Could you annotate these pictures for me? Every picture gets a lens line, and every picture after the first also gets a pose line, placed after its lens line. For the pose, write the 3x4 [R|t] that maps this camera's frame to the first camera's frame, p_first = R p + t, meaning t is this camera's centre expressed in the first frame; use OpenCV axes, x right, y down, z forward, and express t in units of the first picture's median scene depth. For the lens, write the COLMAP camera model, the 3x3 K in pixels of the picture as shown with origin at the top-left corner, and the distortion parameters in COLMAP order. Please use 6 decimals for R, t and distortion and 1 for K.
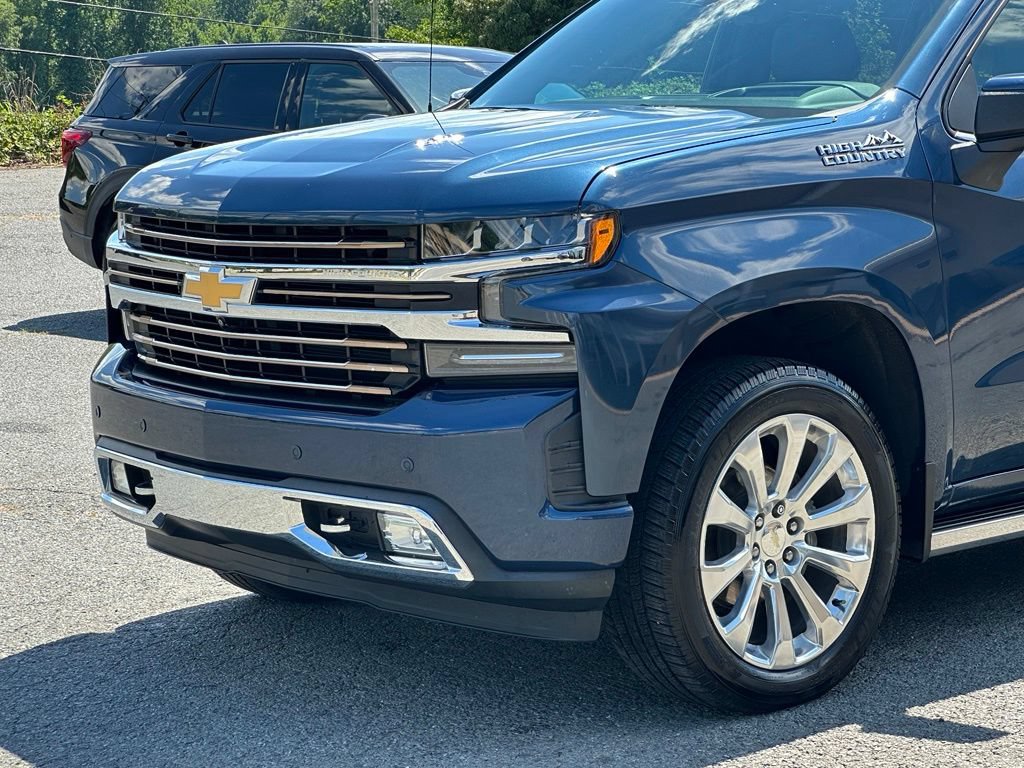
lens RADIAL K [[2742.0, 0, 510.1], [0, 2742.0, 383.9], [0, 0, 1]] dist [0.166144, 0.000000]
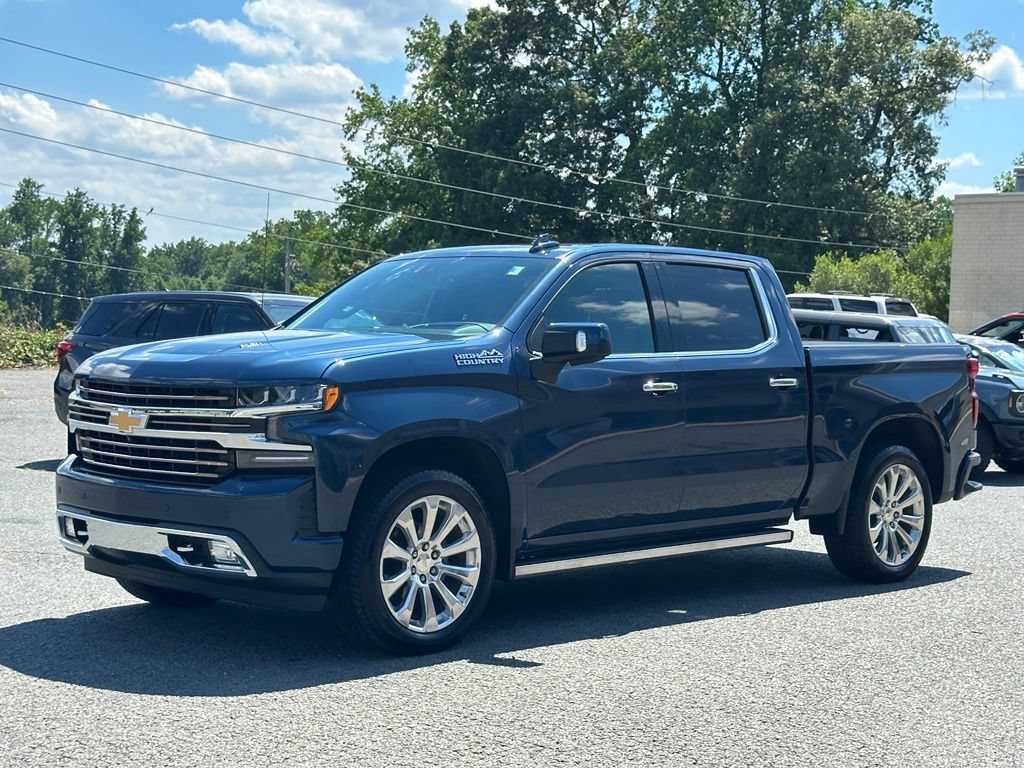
lens RADIAL K [[2026.2, 0, 509.9], [0, 2026.2, 387.8], [0, 0, 1]] dist [0.372331, 0.000000]
pose [[0.998154, 0.031968, 0.051639, 0.079193], [-0.027741, 0.996360, -0.080611, 0.048226], [-0.054028, 0.079030, 0.995407, -0.397252]]
